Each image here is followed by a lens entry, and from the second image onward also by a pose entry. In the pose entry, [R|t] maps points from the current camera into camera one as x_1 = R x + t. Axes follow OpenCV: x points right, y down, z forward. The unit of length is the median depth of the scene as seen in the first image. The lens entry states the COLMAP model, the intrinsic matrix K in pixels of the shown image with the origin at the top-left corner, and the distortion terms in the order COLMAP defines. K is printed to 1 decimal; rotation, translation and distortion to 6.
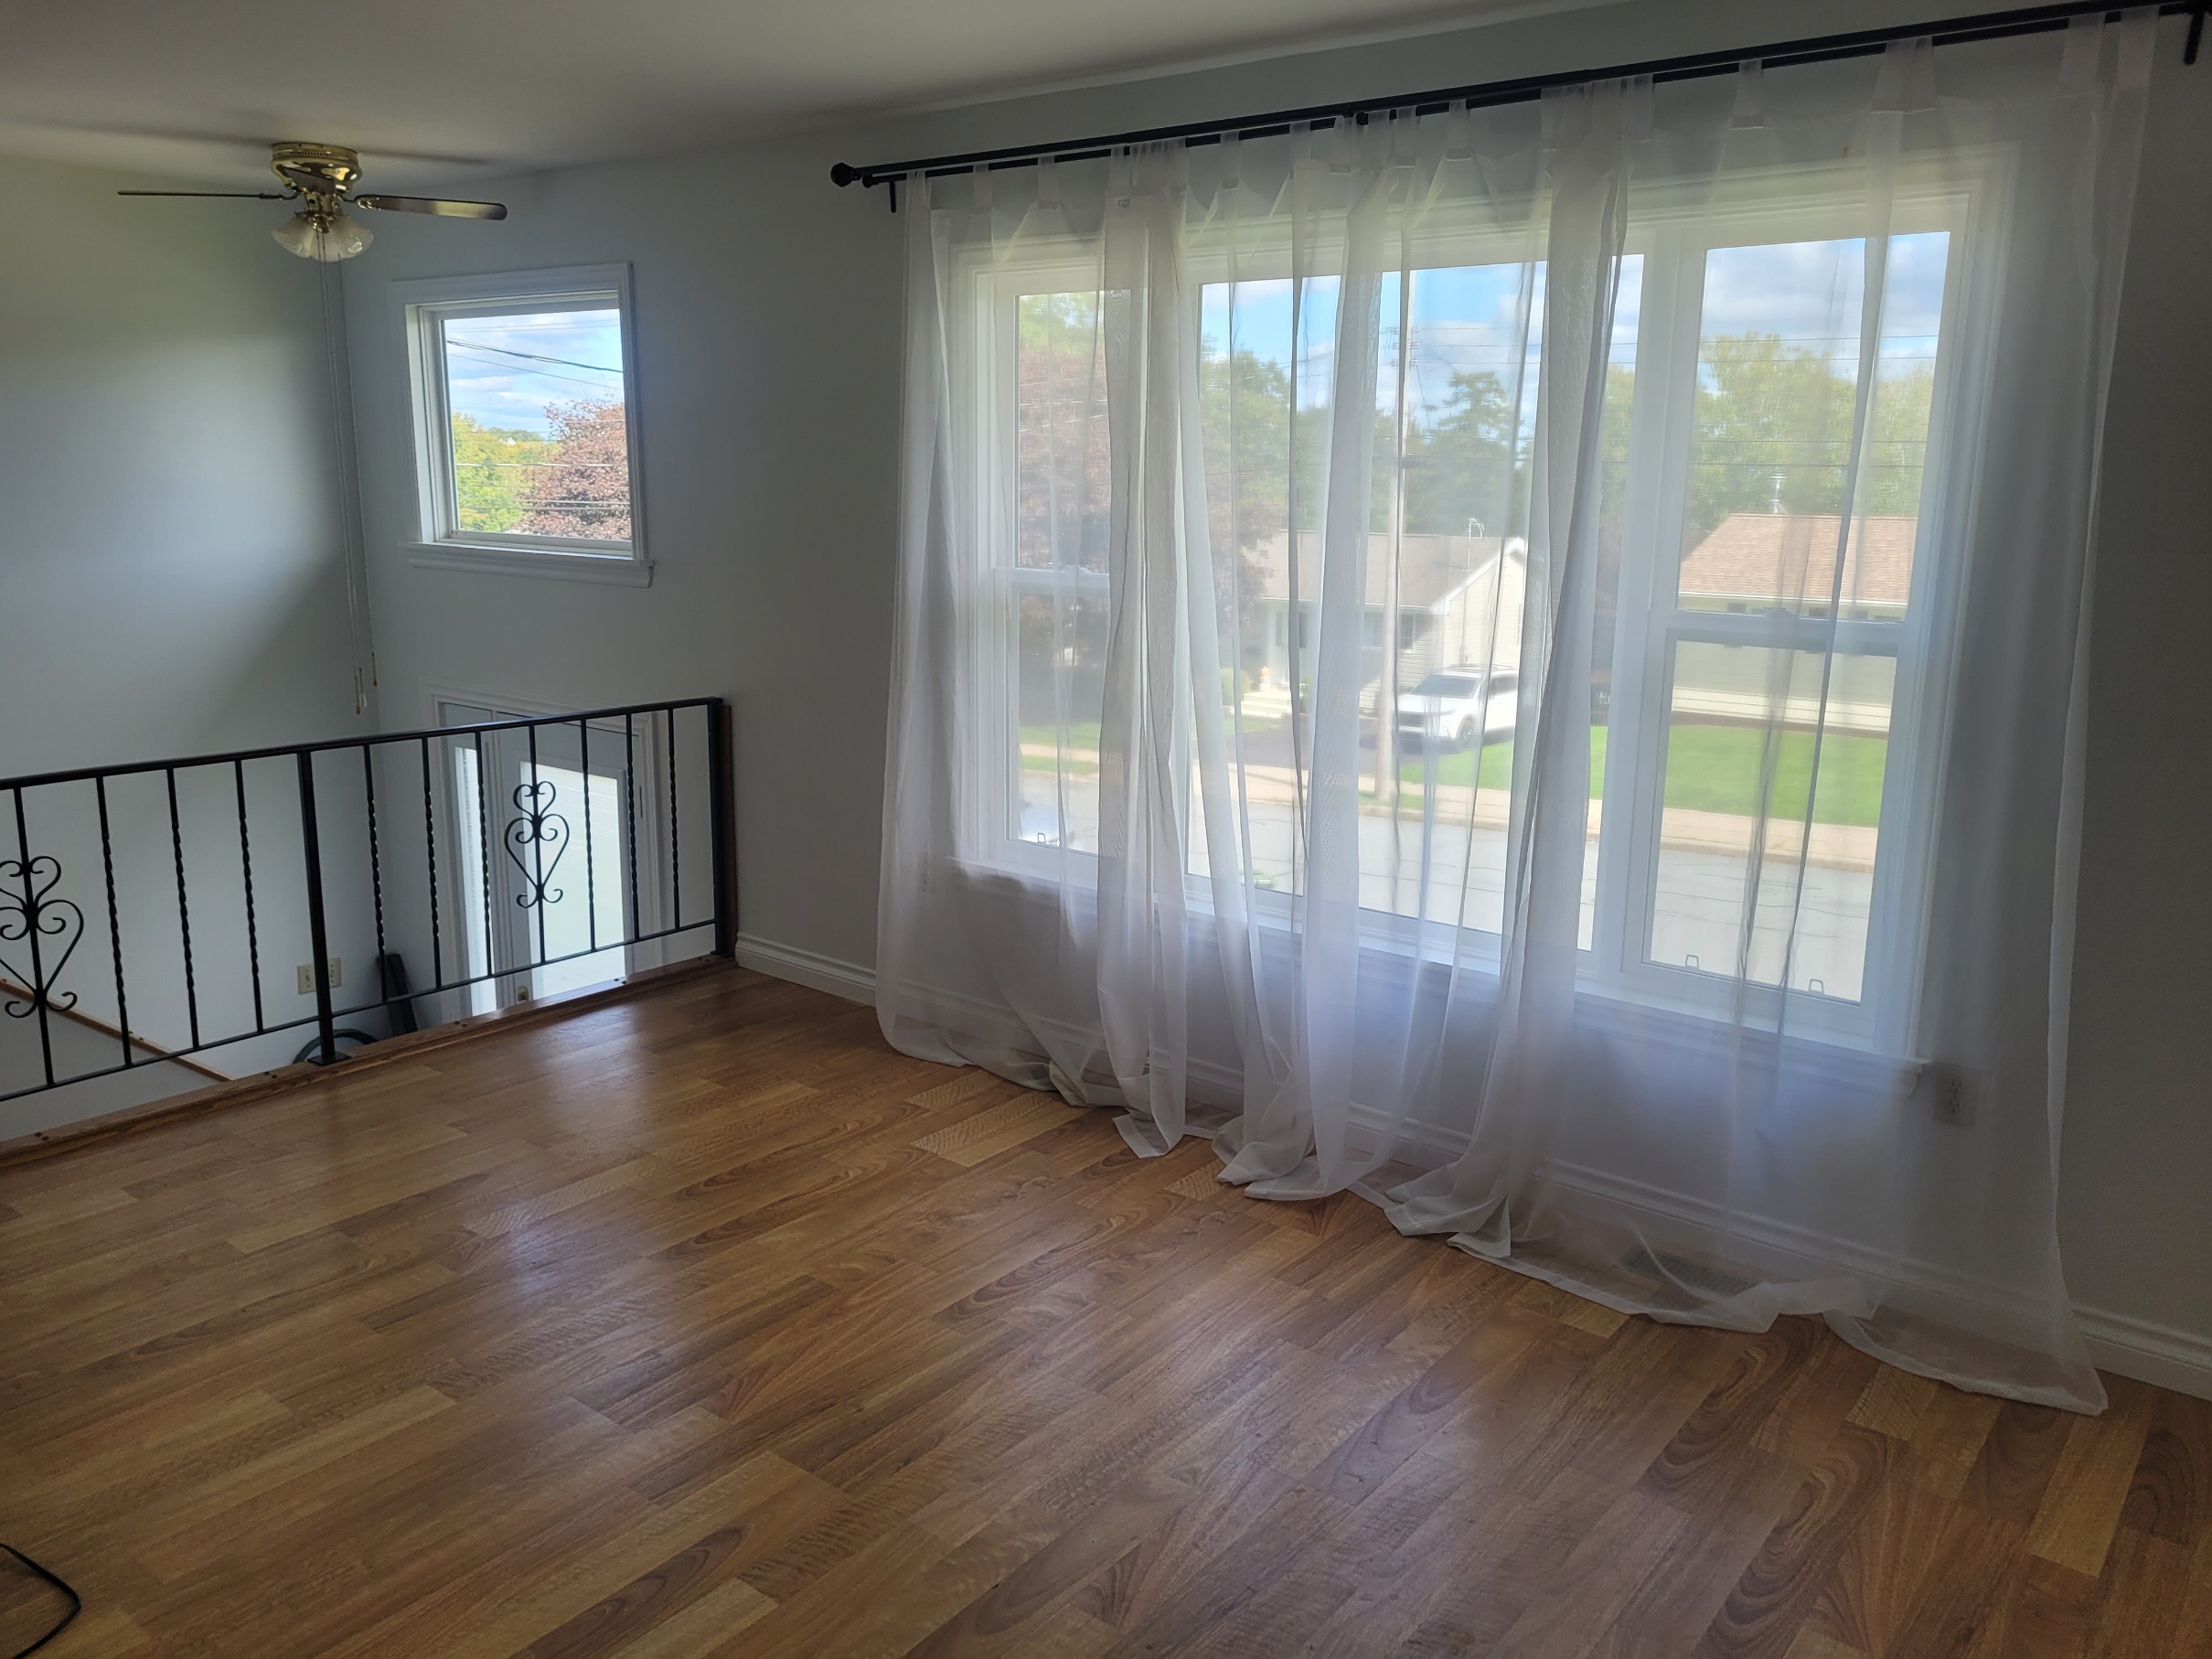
lens RADIAL K [[1667.6, 0, 1105.4], [0, 1667.6, 827.0], [0, 0, 1]] dist [0.026257, 0.003293]
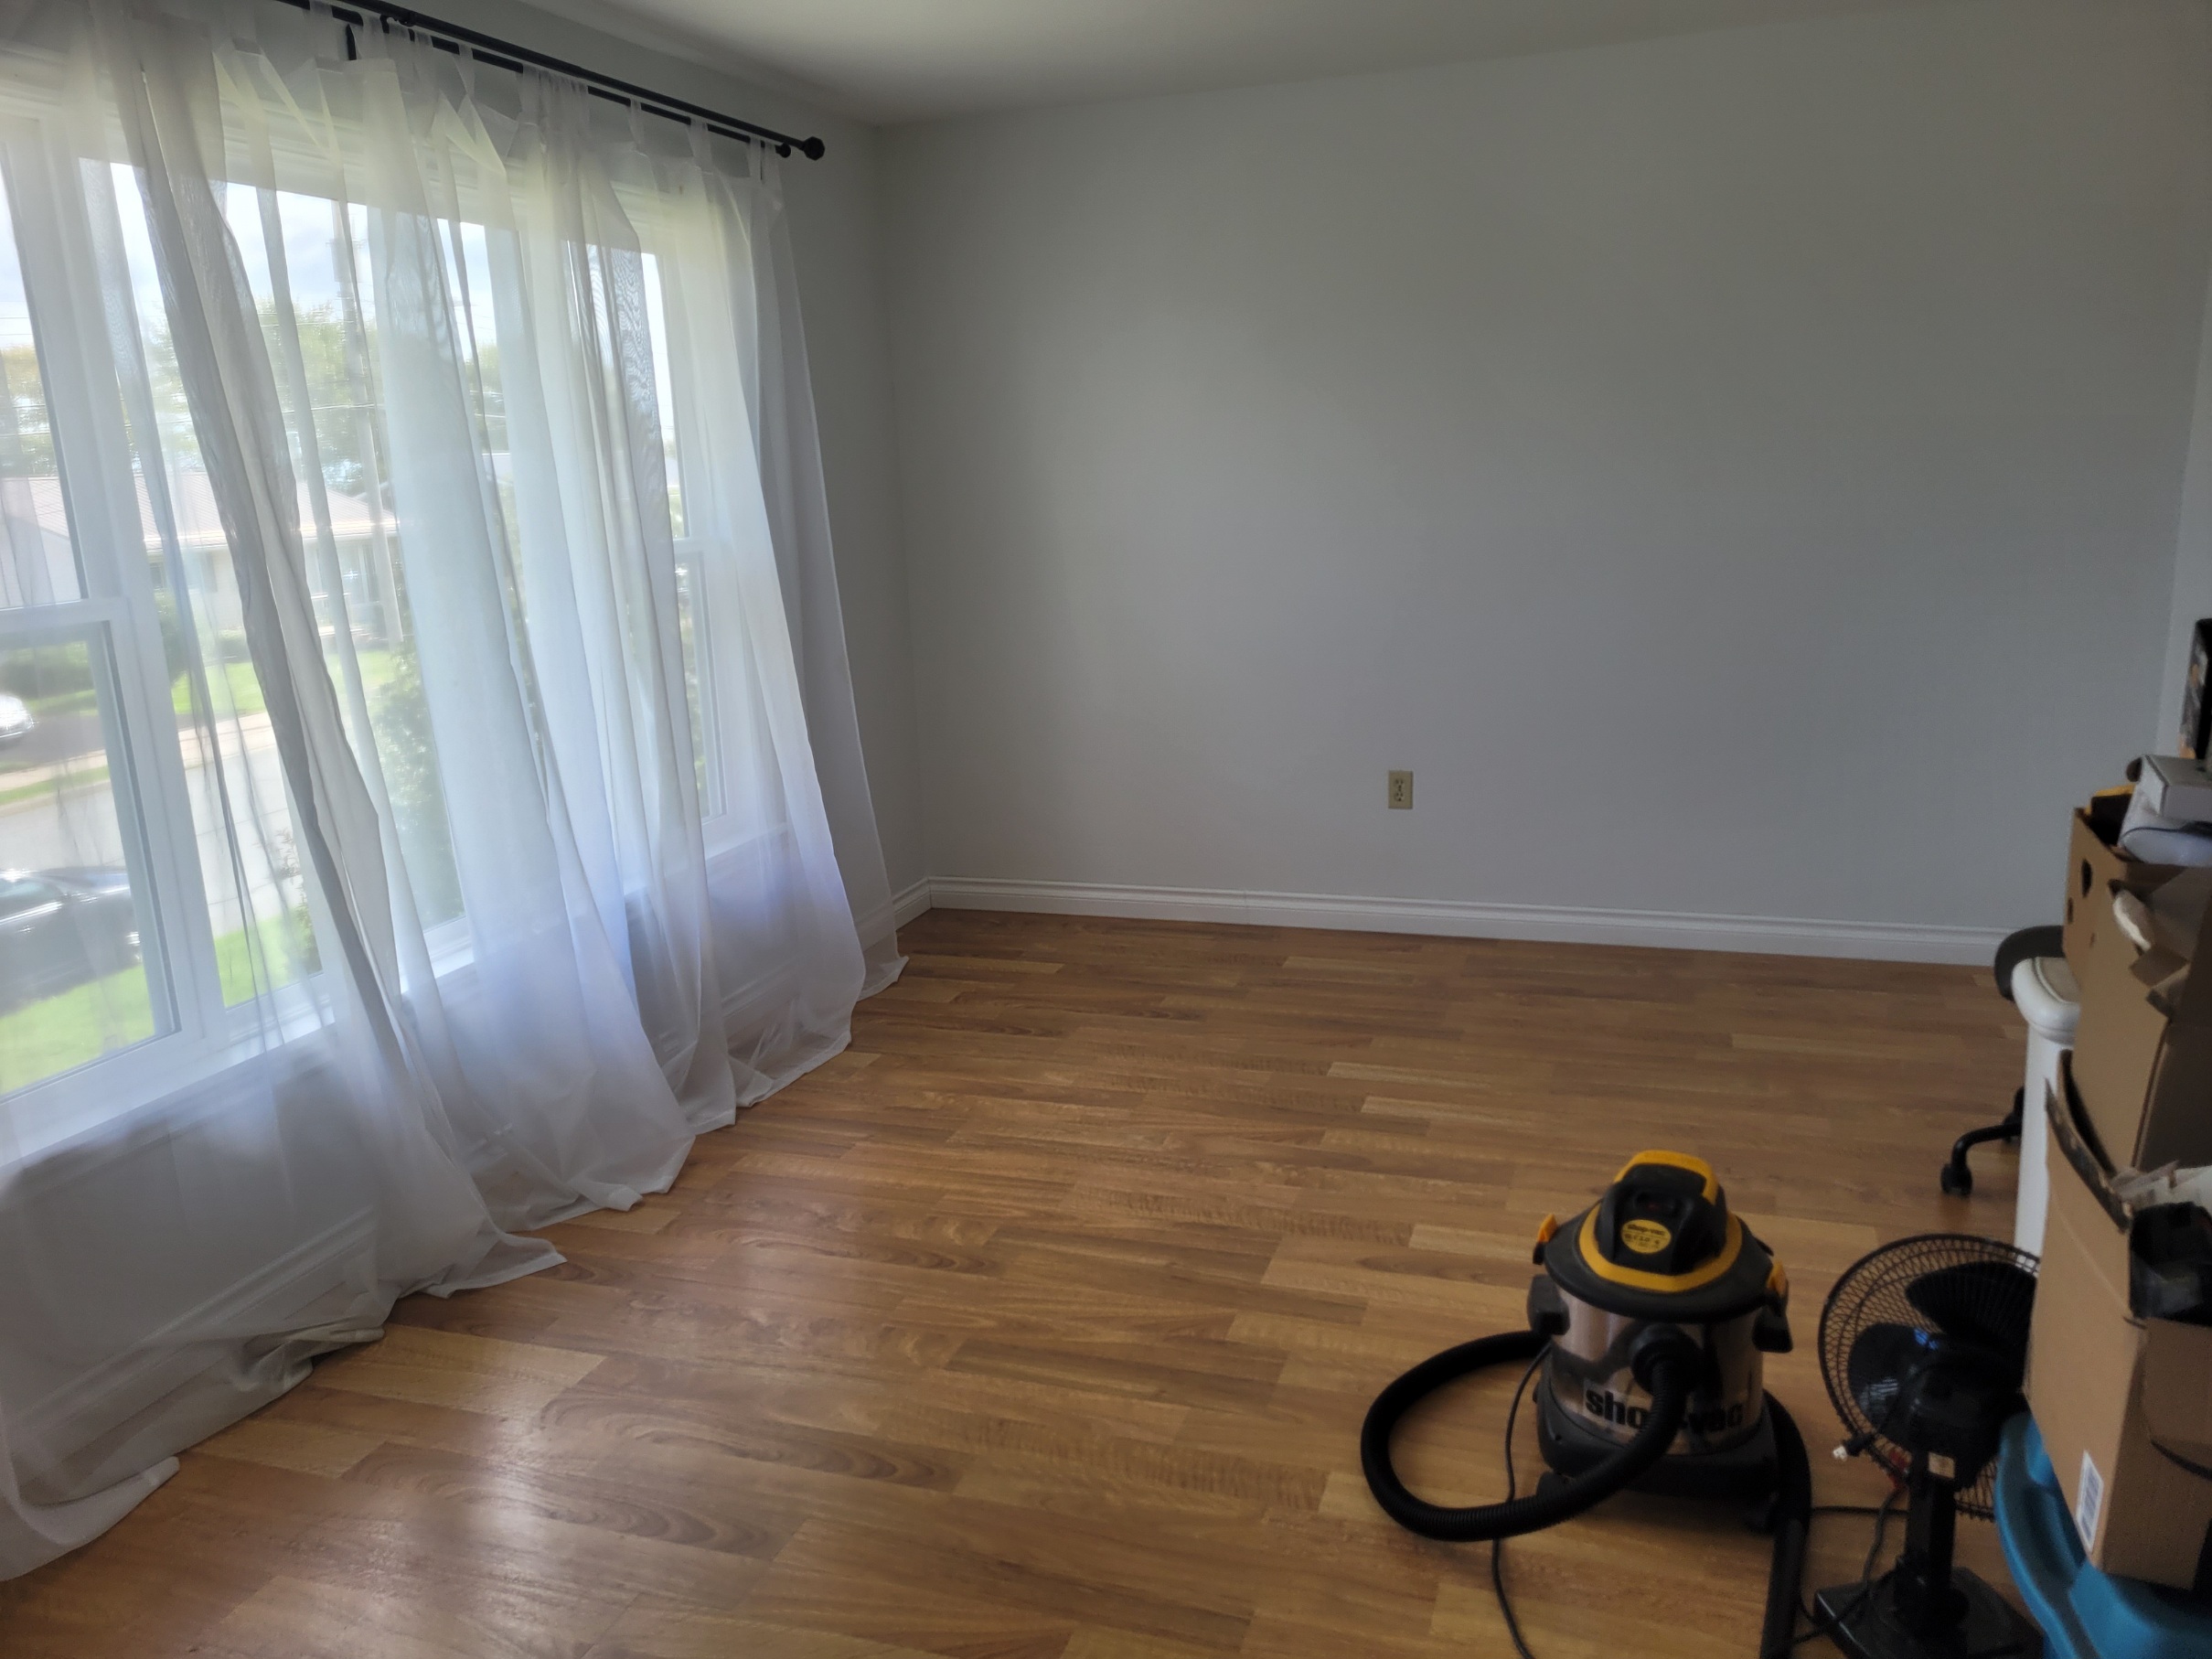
lens RADIAL K [[1667.6, 0, 1106.7], [0, 1667.6, 831.5], [0, 0, 1]] dist [0.026257, 0.003293]
pose [[-0.336095, -0.210651, 0.917968, -0.959452], [0.233767, 0.925509, 0.297970, -0.225902], [-0.912356, 0.314737, -0.261816, 1.095820]]
